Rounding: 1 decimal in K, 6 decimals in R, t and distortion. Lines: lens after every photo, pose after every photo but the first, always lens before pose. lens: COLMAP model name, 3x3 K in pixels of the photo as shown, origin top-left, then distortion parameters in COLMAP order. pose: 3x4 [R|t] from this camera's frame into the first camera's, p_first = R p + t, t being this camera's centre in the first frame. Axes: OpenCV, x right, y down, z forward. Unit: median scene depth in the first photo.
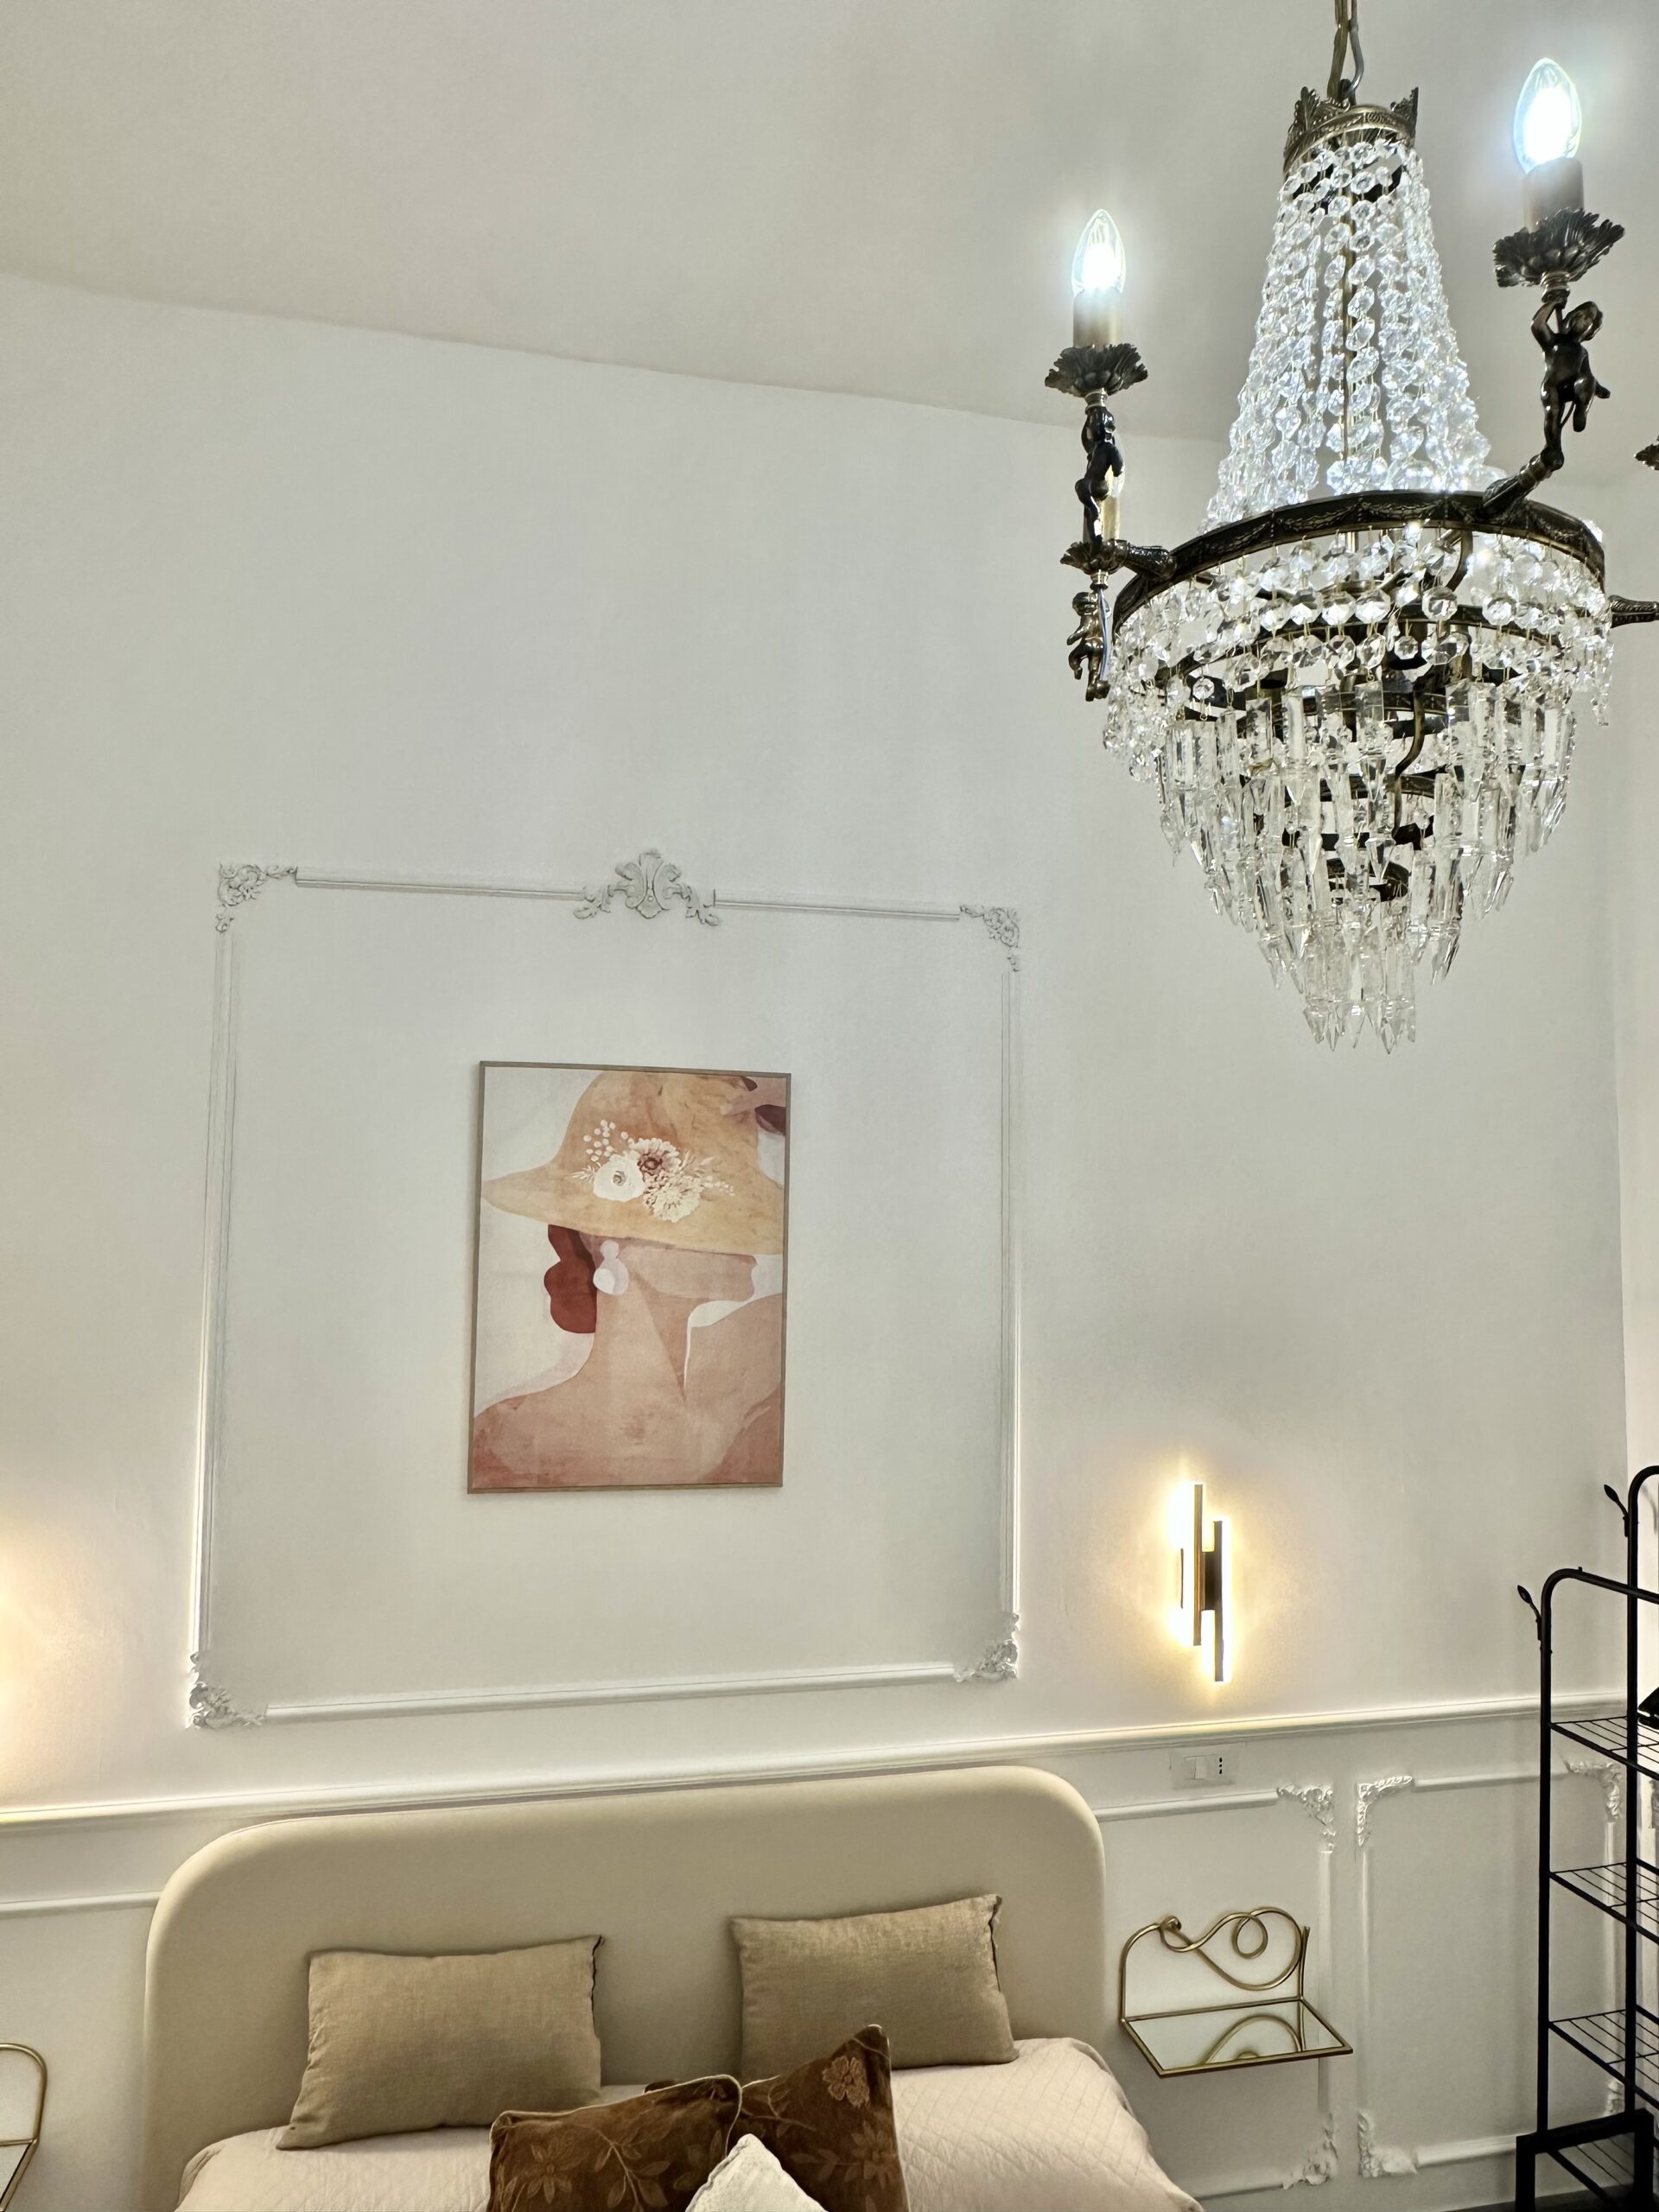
lens RADIAL K [[1419.7, 0, 812.5], [0, 1419.7, 1110.0], [0, 0, 1]] dist [-0.004868, -0.000997]
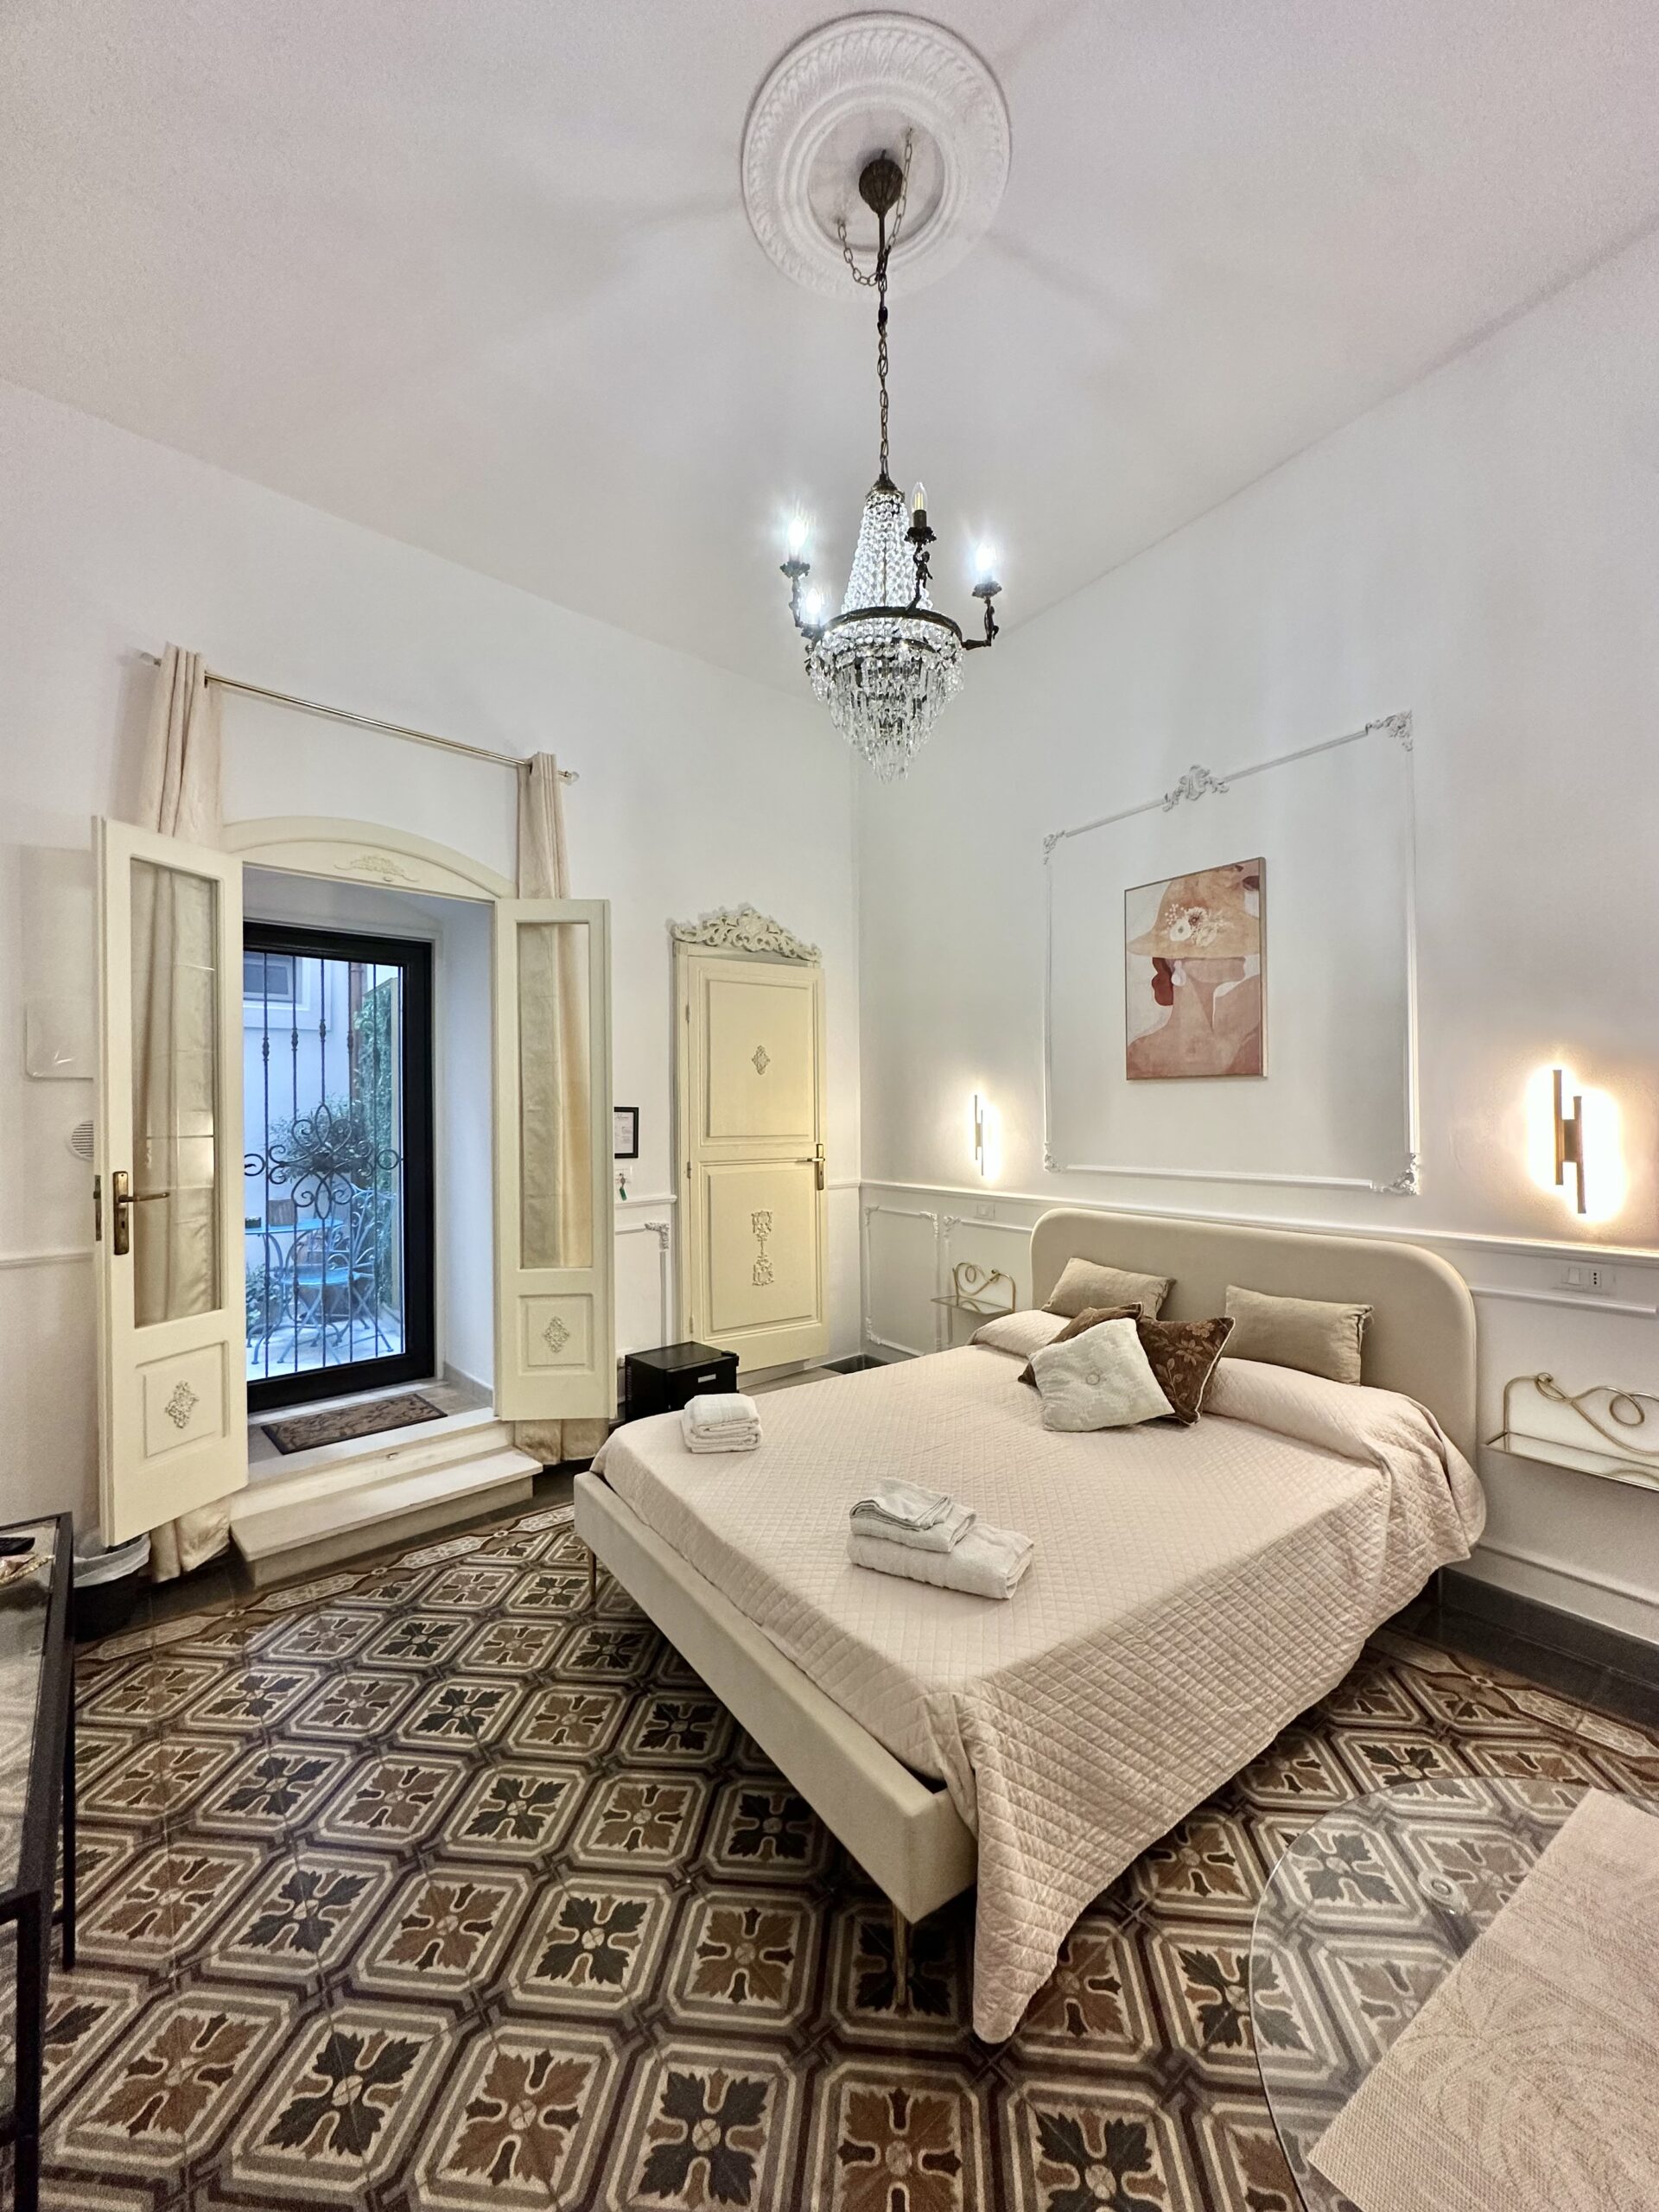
lens RADIAL K [[887.0, 0, 833.7], [0, 887.0, 1104.1], [0, 0, 1]] dist [-0.005250, 0.000534]
pose [[0.377363, -0.027099, -0.925669, 0.860595], [0.067535, 0.997716, -0.001676, 0.268770], [0.923600, -0.061882, 0.378331, 0.026030]]
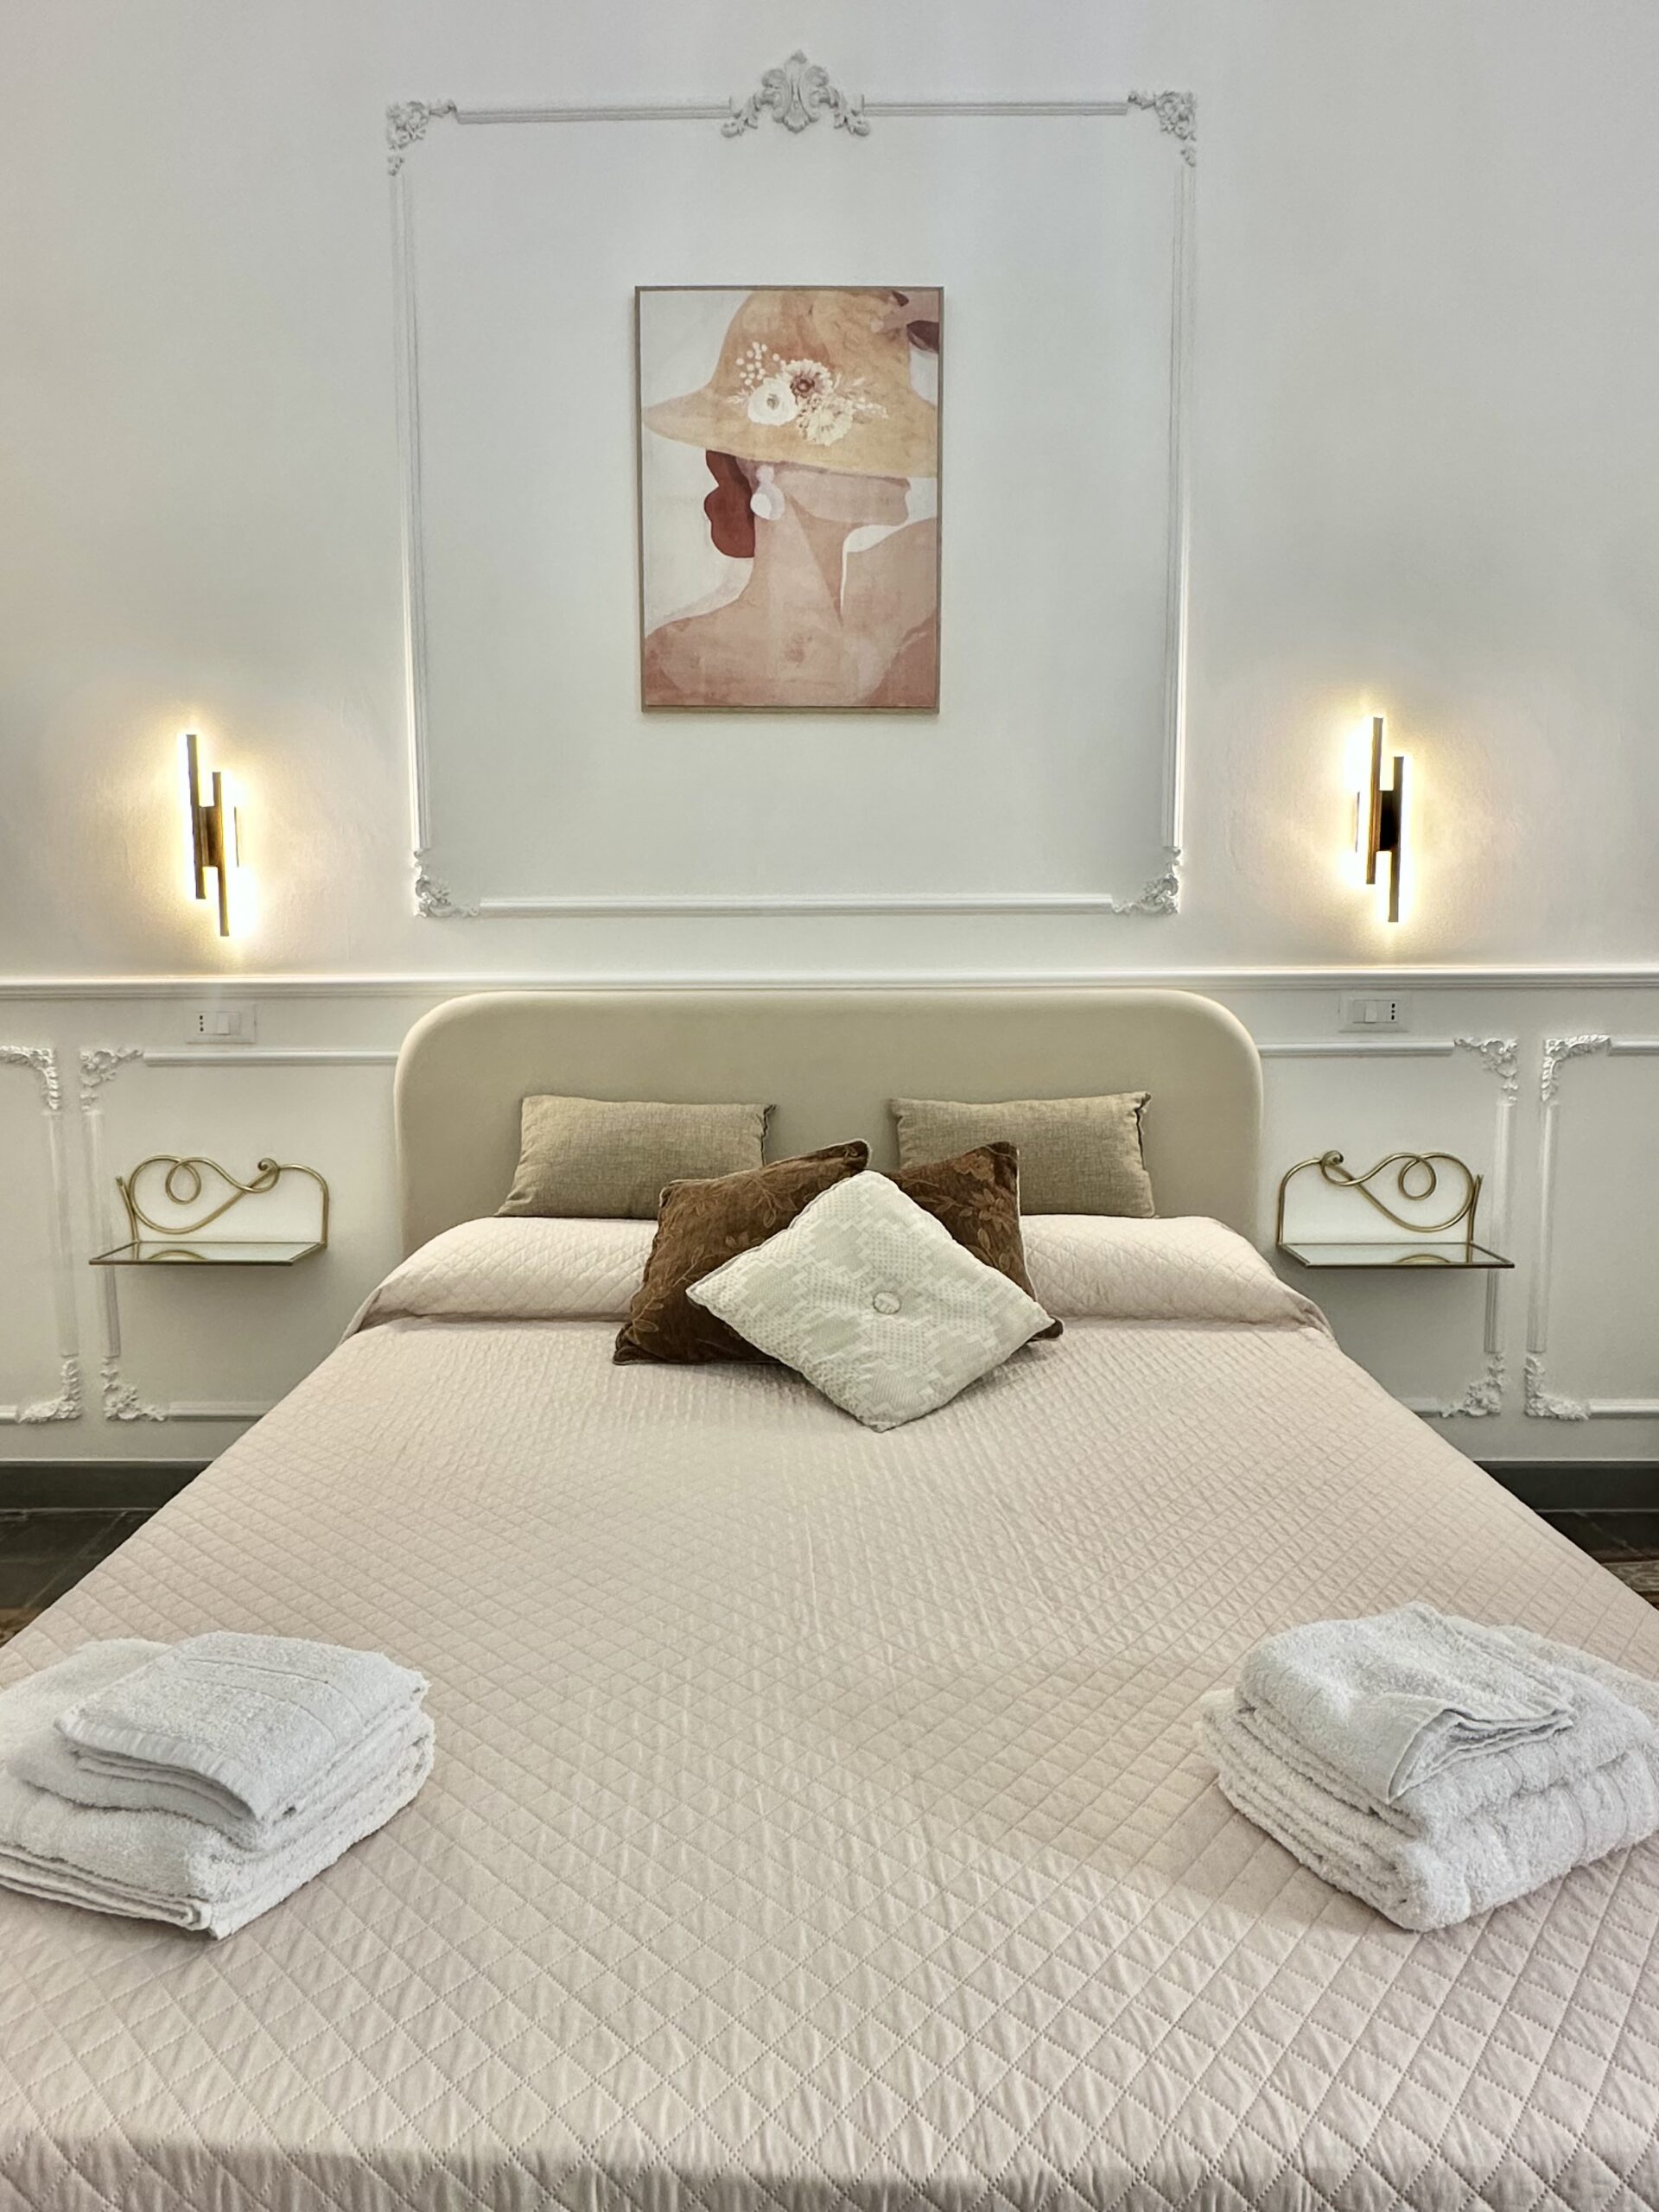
lens RADIAL K [[1391.5, 0, 817.7], [0, 1391.5, 1100.6], [0, 0, 1]] dist [-0.004898, 0.002400]
pose [[0.975351, 0.006115, -0.220573, 0.118562], [0.031359, 0.985629, 0.165990, 0.377053], [0.218418, -0.168815, 0.961143, -0.038218]]
